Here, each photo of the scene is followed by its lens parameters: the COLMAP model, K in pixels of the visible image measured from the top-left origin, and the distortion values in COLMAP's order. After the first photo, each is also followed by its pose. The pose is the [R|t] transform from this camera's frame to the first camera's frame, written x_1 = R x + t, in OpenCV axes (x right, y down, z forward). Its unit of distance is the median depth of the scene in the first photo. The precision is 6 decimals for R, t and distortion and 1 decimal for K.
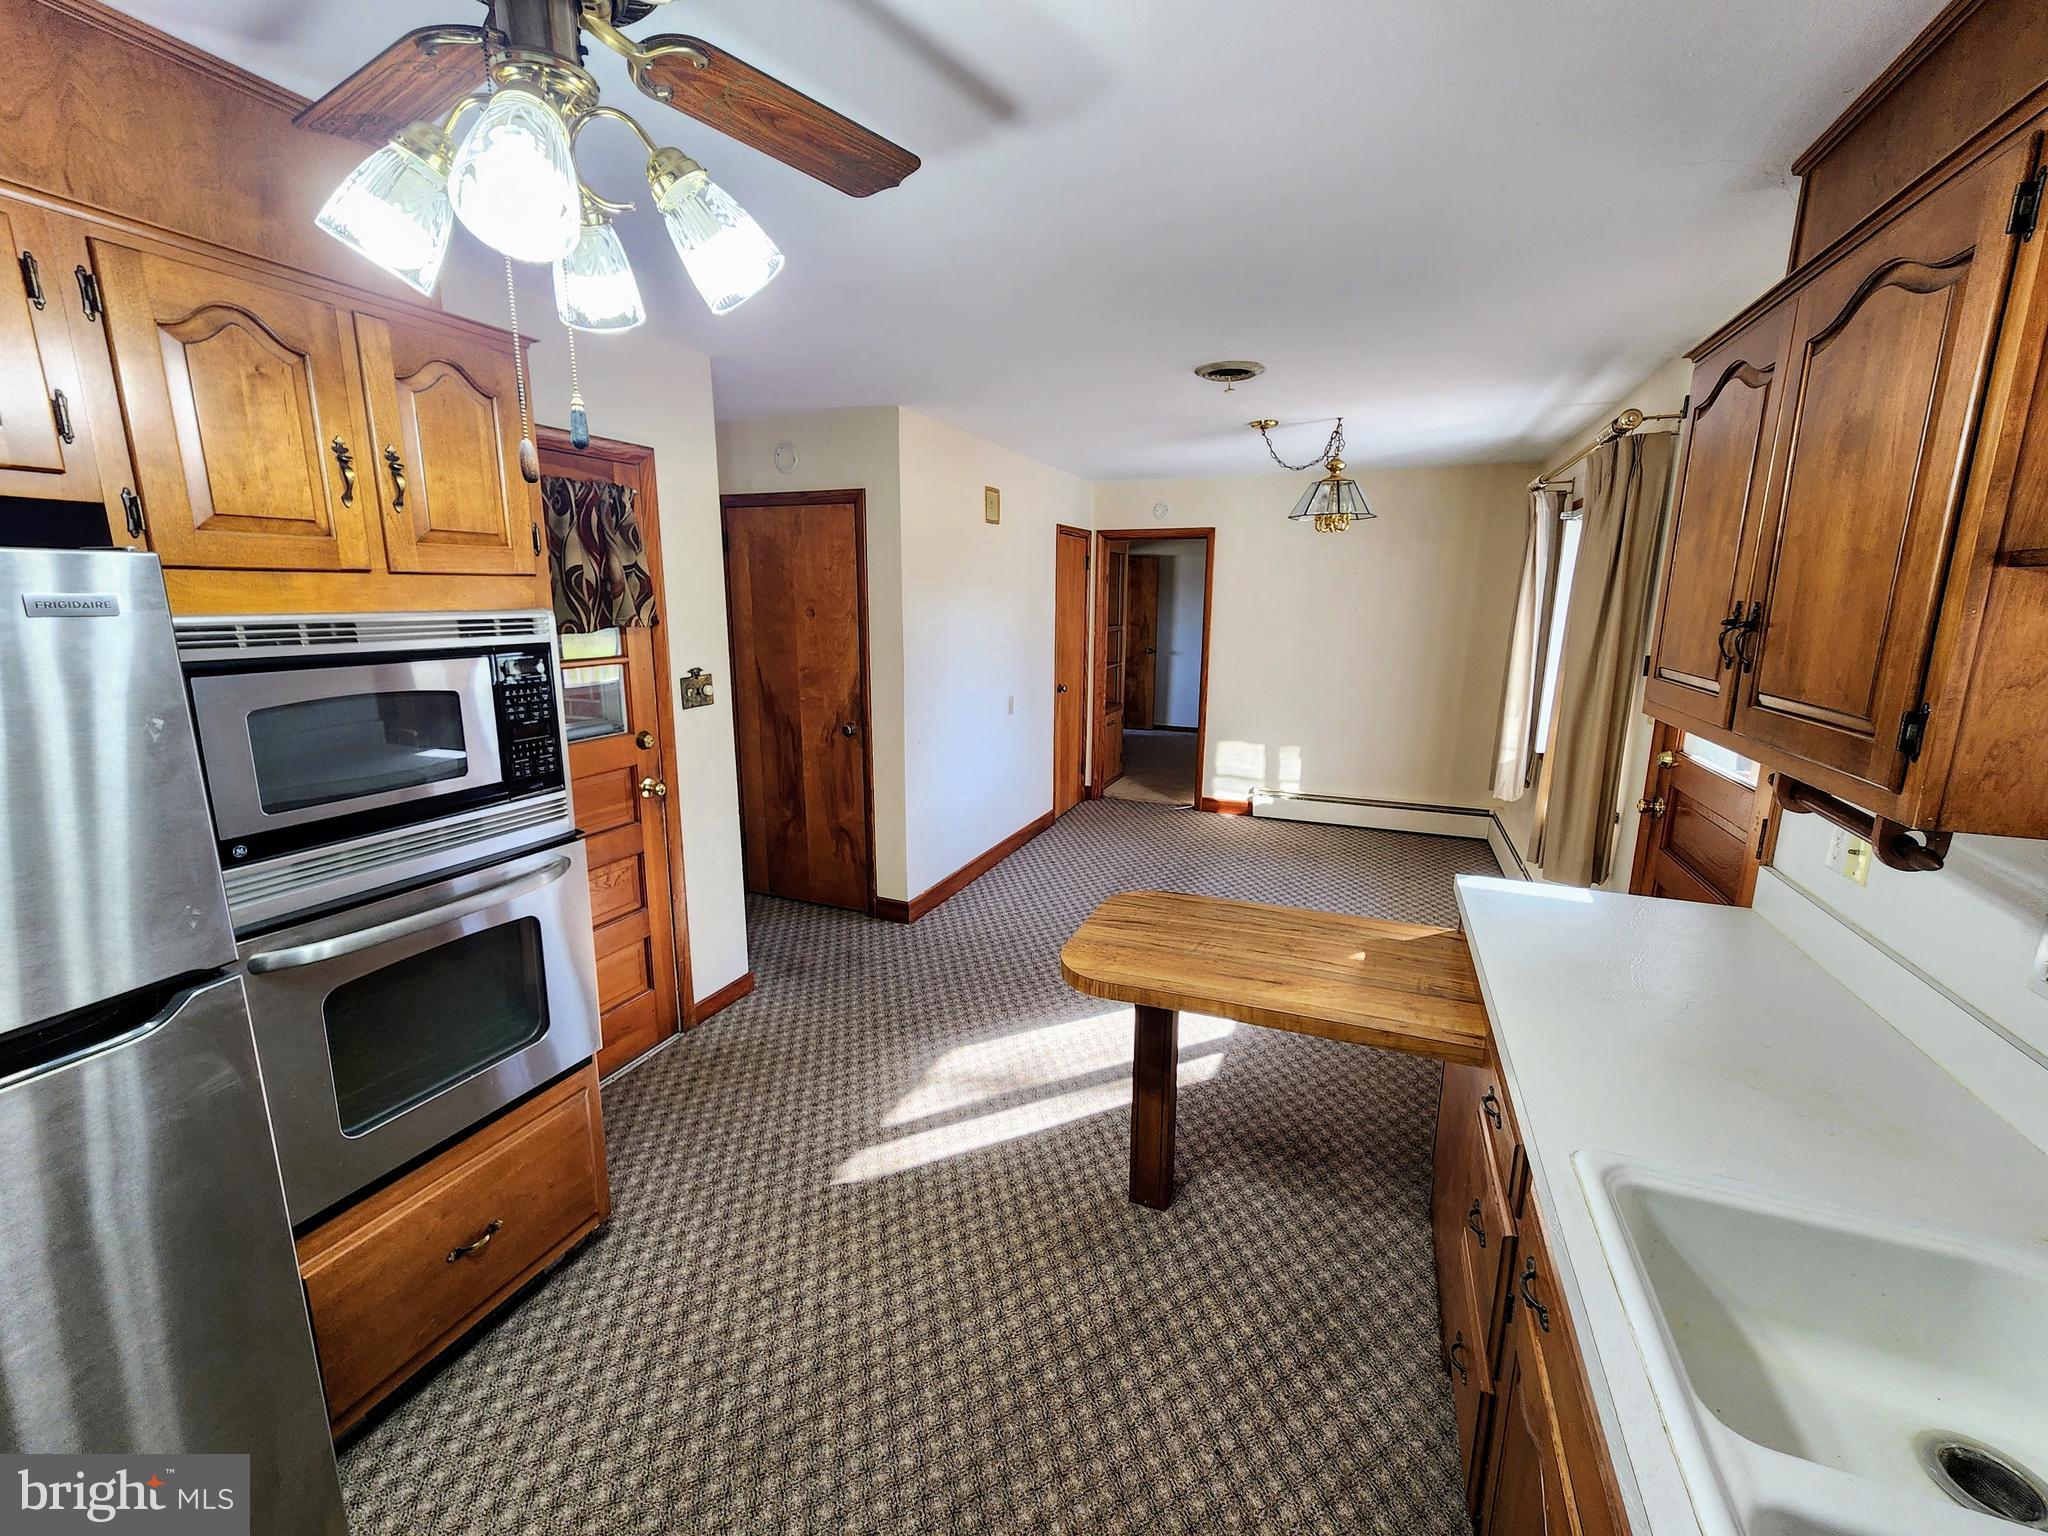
lens RADIAL K [[847.0, 0, 1024.0], [0, 847.0, 768.0], [0, 0, 1]] dist [-0.001467, 0.000528]
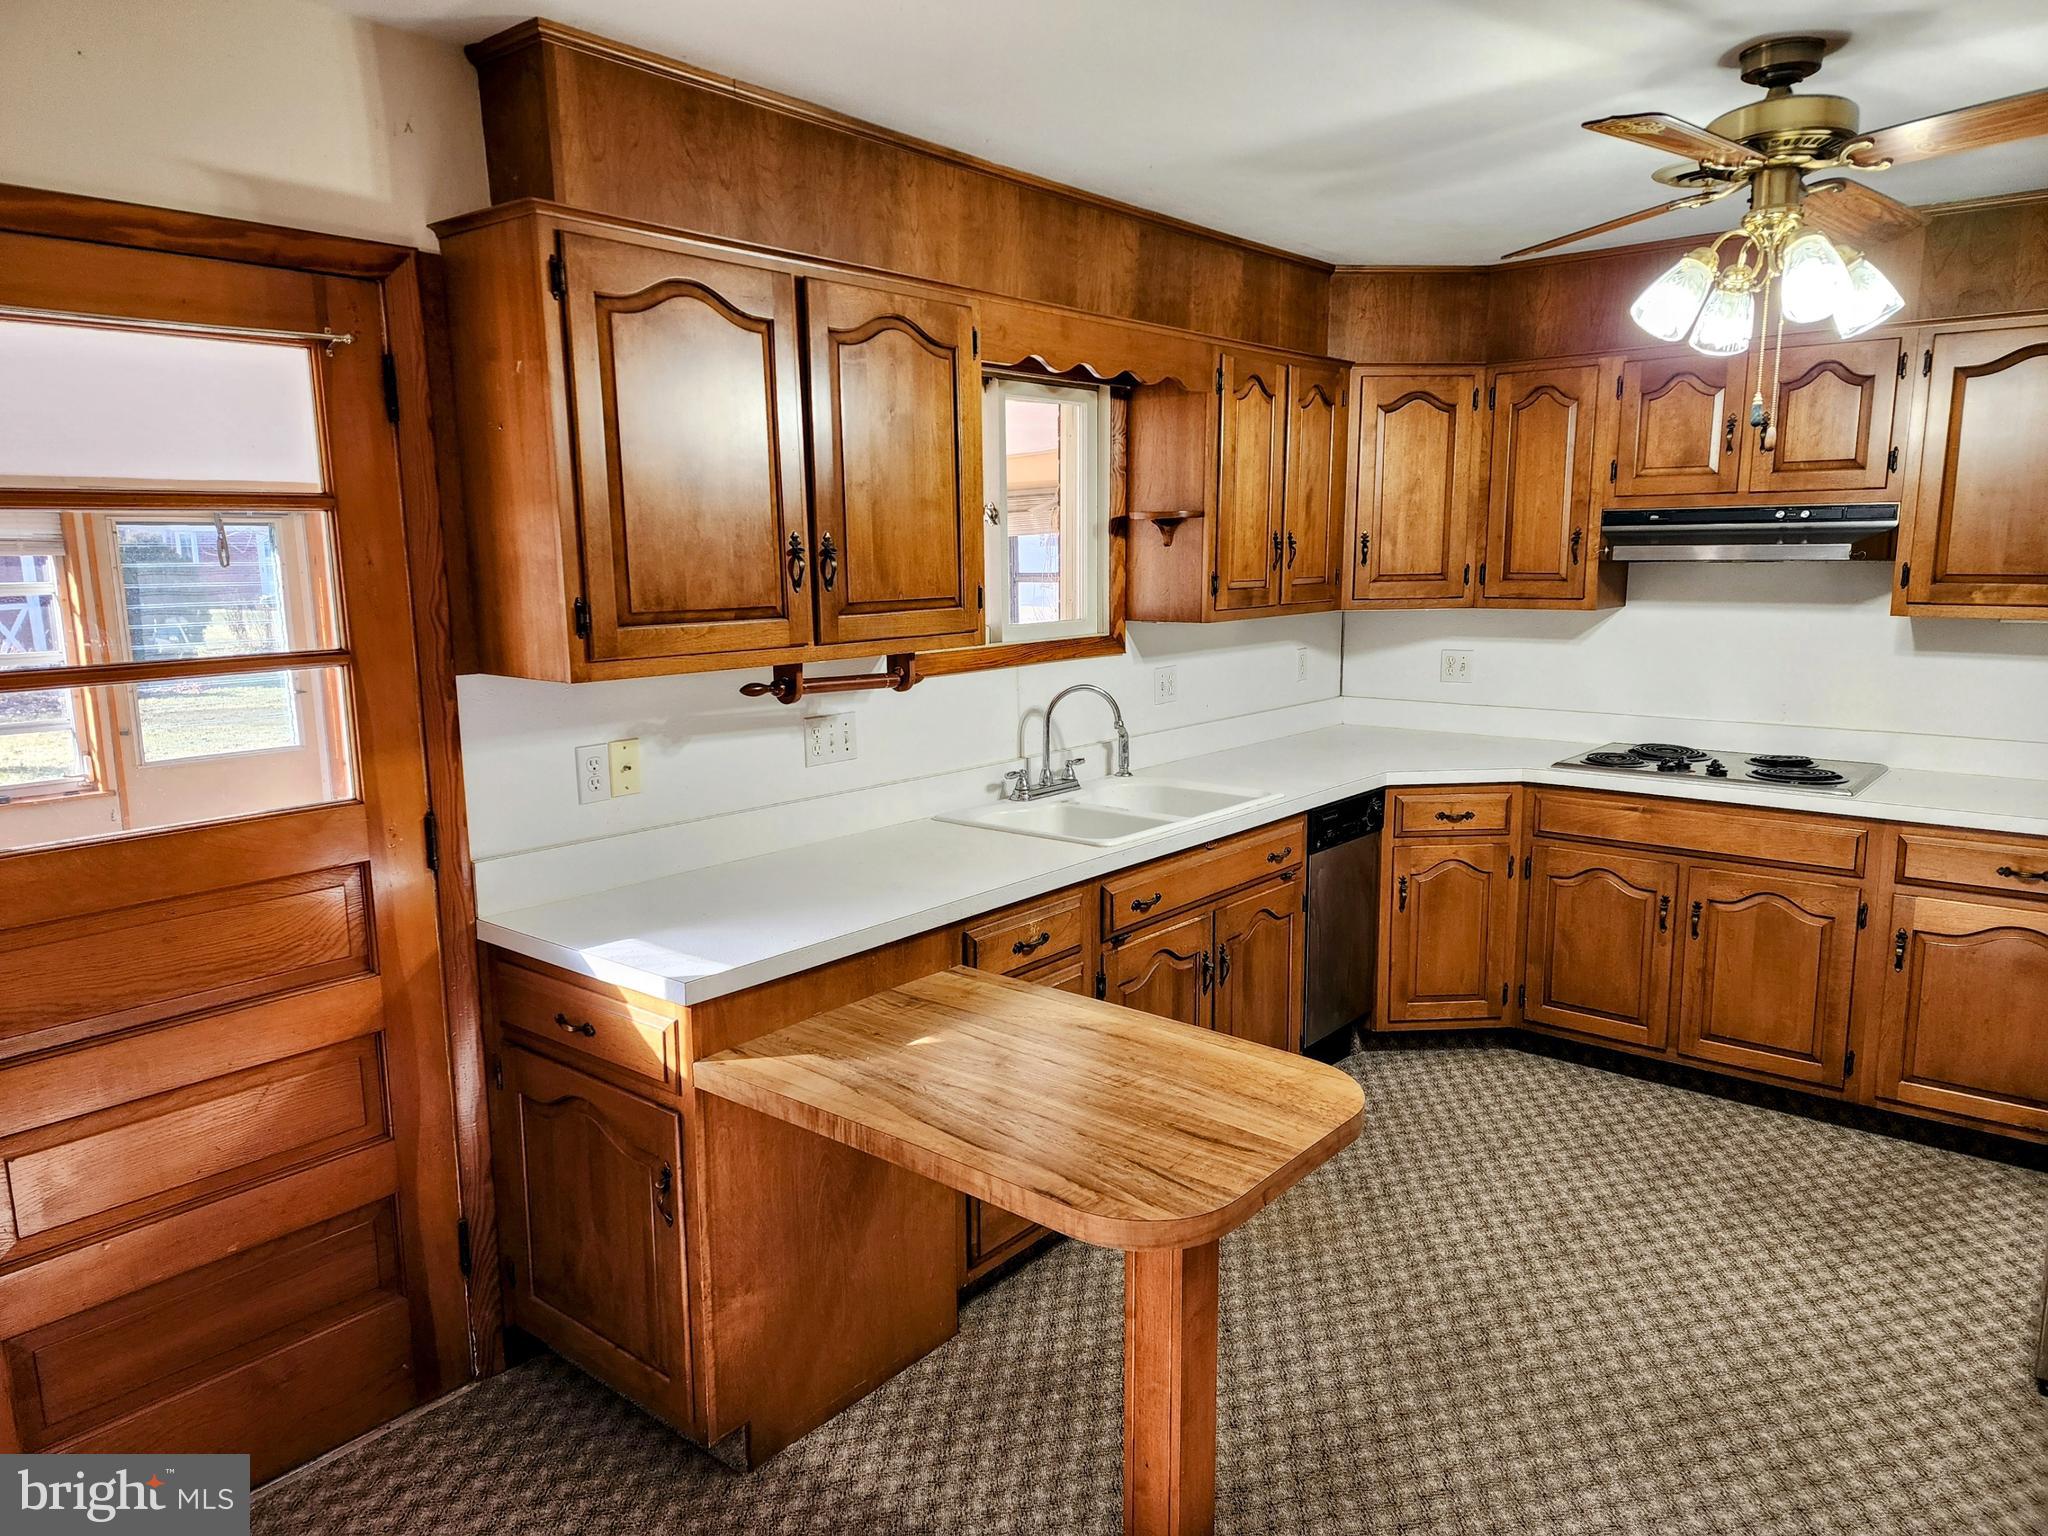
lens RADIAL K [[1370.3, 0, 1024.0], [0, 1370.3, 768.0], [0, 0, 1]] dist [0.054939, -0.048691]
pose [[-0.951514, -0.048768, 0.303714, -0.013614], [0.064436, 0.933846, 0.351824, -0.362435], [-0.300780, 0.354335, -0.885425, 1.812119]]
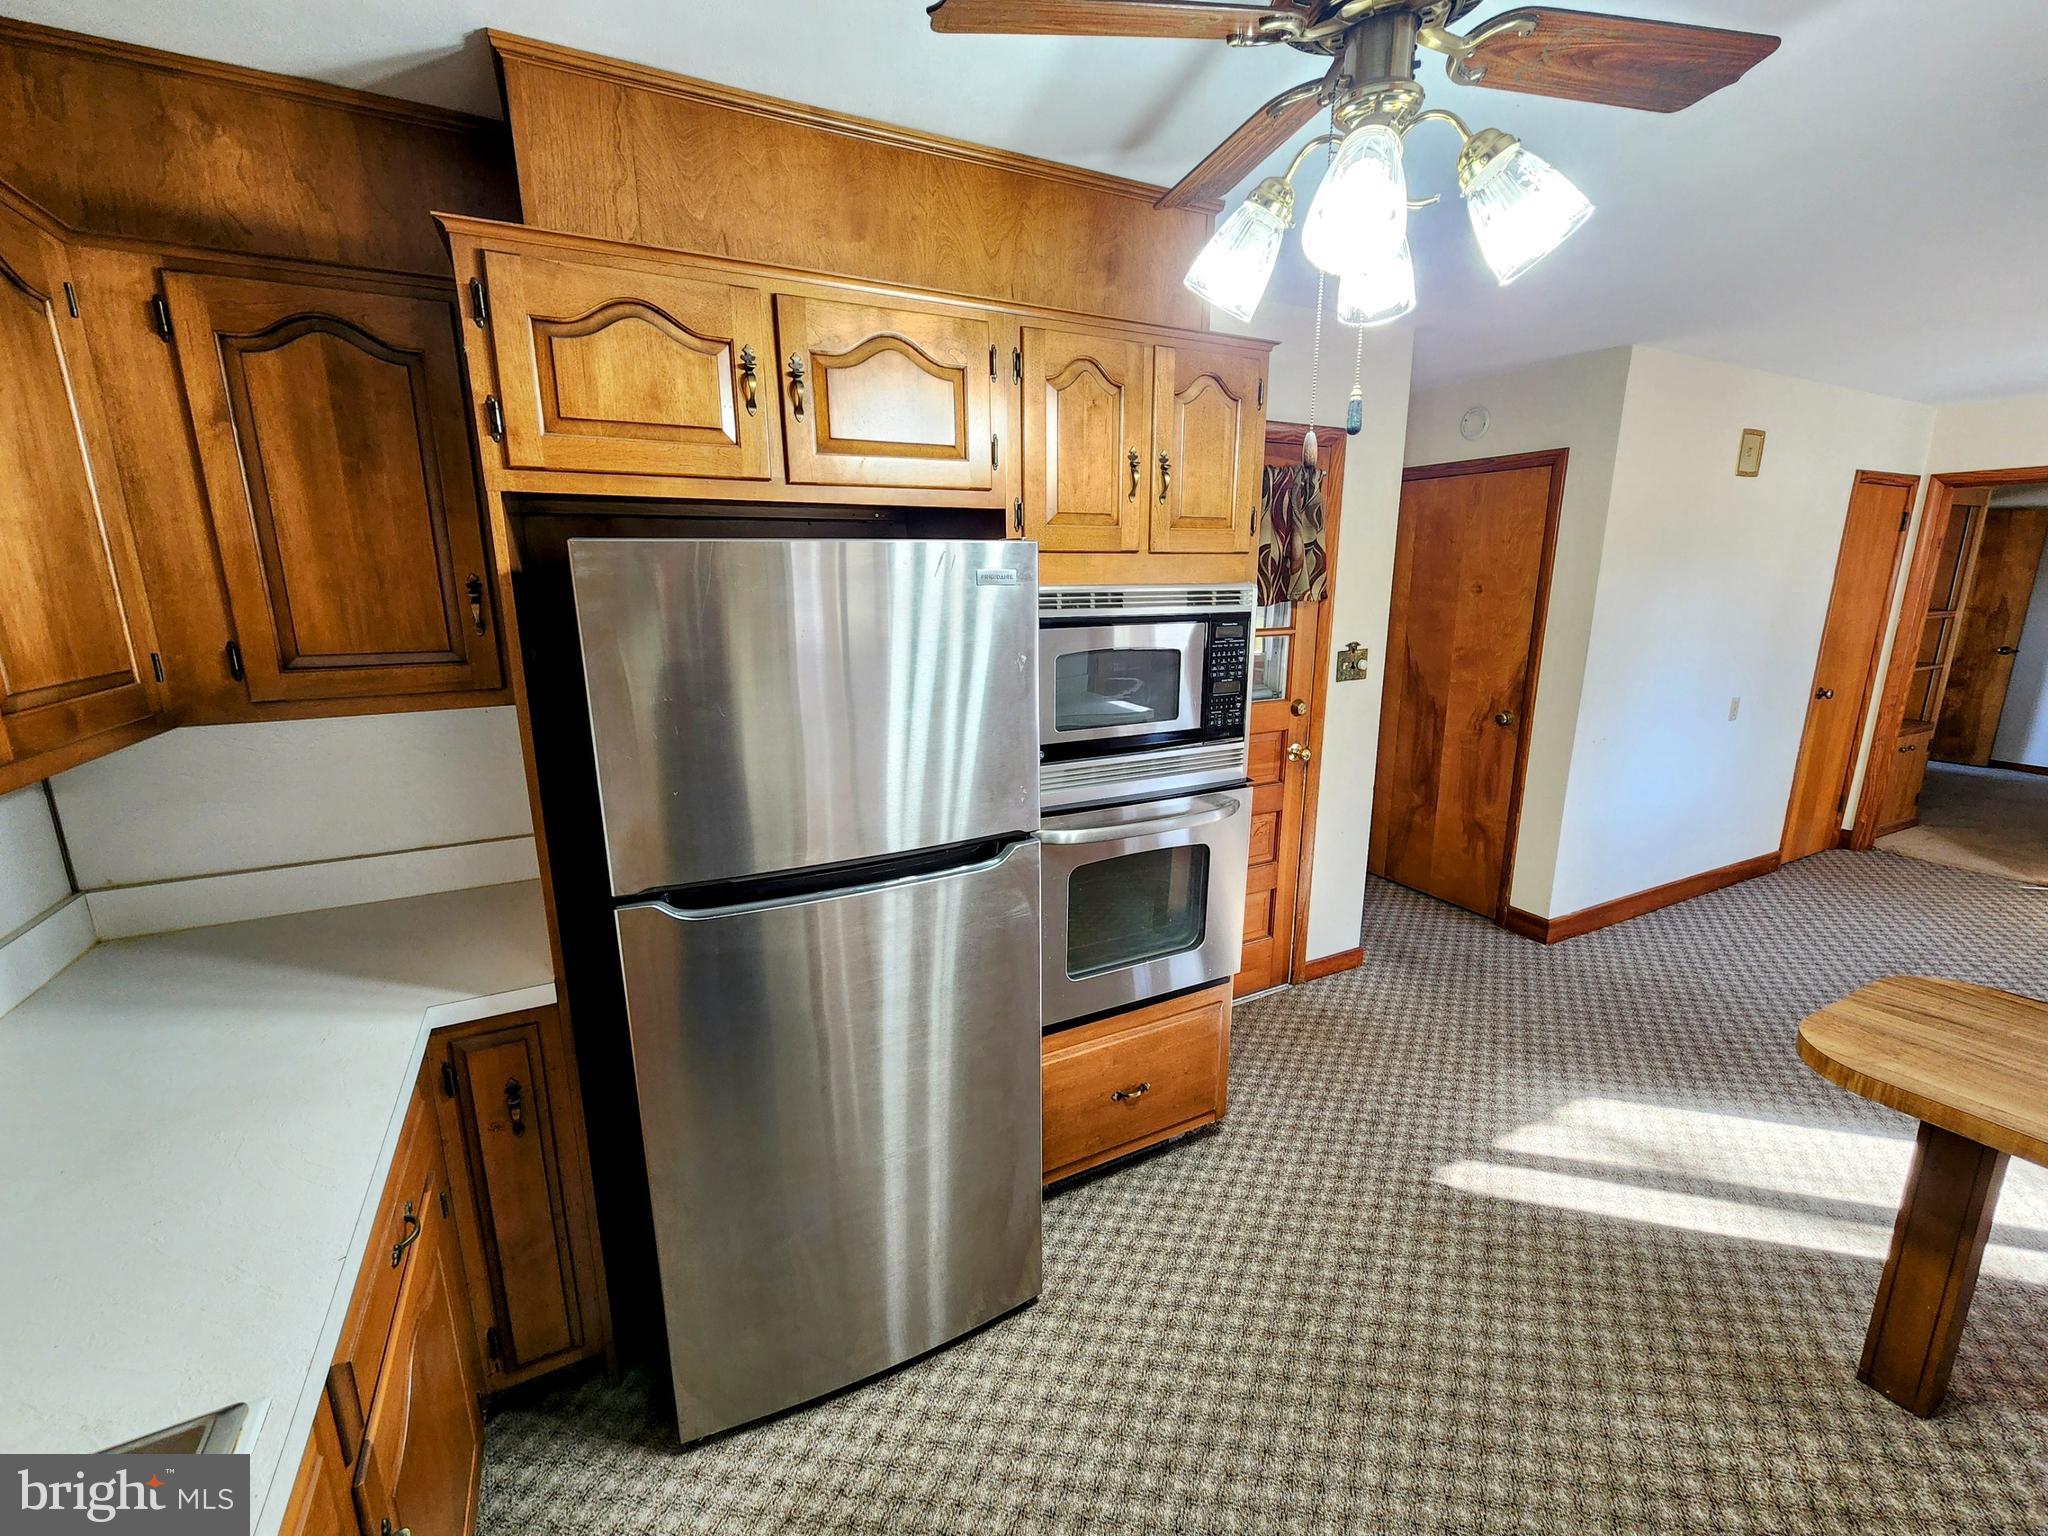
lens RADIAL K [[847.5, 0, 1016.5], [0, 847.5, 767.1], [0, 0, 1]] dist [0.002985, -0.000980]
pose [[0.762214, 0.136513, -0.632767, -0.043712], [-0.122067, 0.990285, 0.066606, 0.019256], [0.635711, 0.026472, 0.771473, -0.069504]]
